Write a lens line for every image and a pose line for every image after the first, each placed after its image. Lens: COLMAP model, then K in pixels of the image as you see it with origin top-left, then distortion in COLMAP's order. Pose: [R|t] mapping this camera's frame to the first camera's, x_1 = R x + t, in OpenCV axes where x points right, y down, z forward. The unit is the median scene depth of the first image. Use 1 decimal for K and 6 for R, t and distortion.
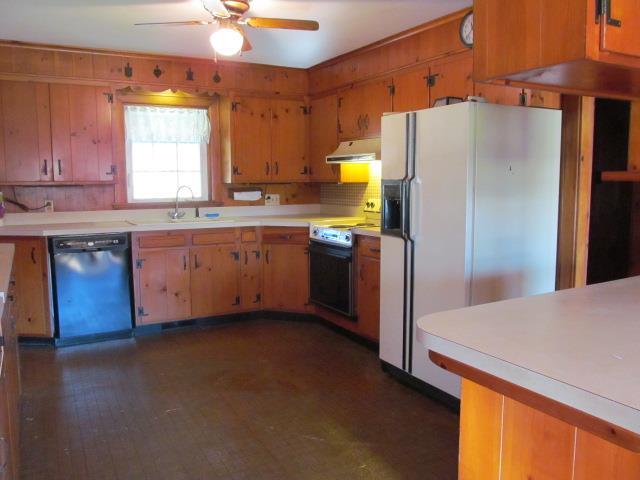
lens RADIAL K [[527.7, 0, 318.8], [0, 527.7, 238.8], [0, 0, 1]] dist [-0.056499, 0.015364]
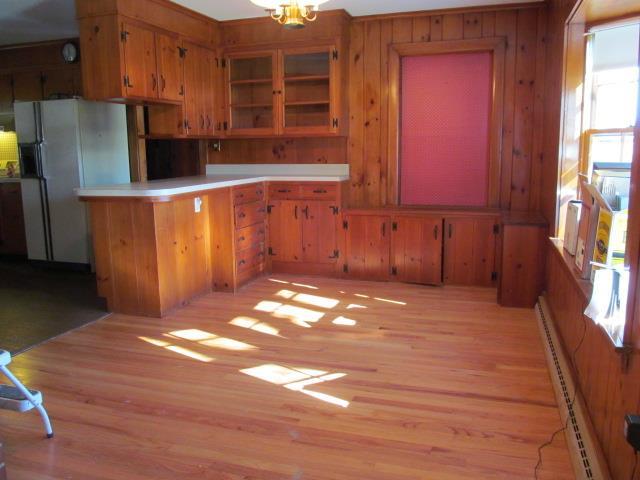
lens RADIAL K [[527.7, 0, 320.6], [0, 527.7, 240.1], [0, 0, 1]] dist [-0.056499, 0.015364]
pose [[0.731611, -0.114213, 0.672087, -0.306115], [0.083265, 0.993455, 0.078186, 0.136257], [-0.676618, -0.001241, 0.736333, -0.786108]]
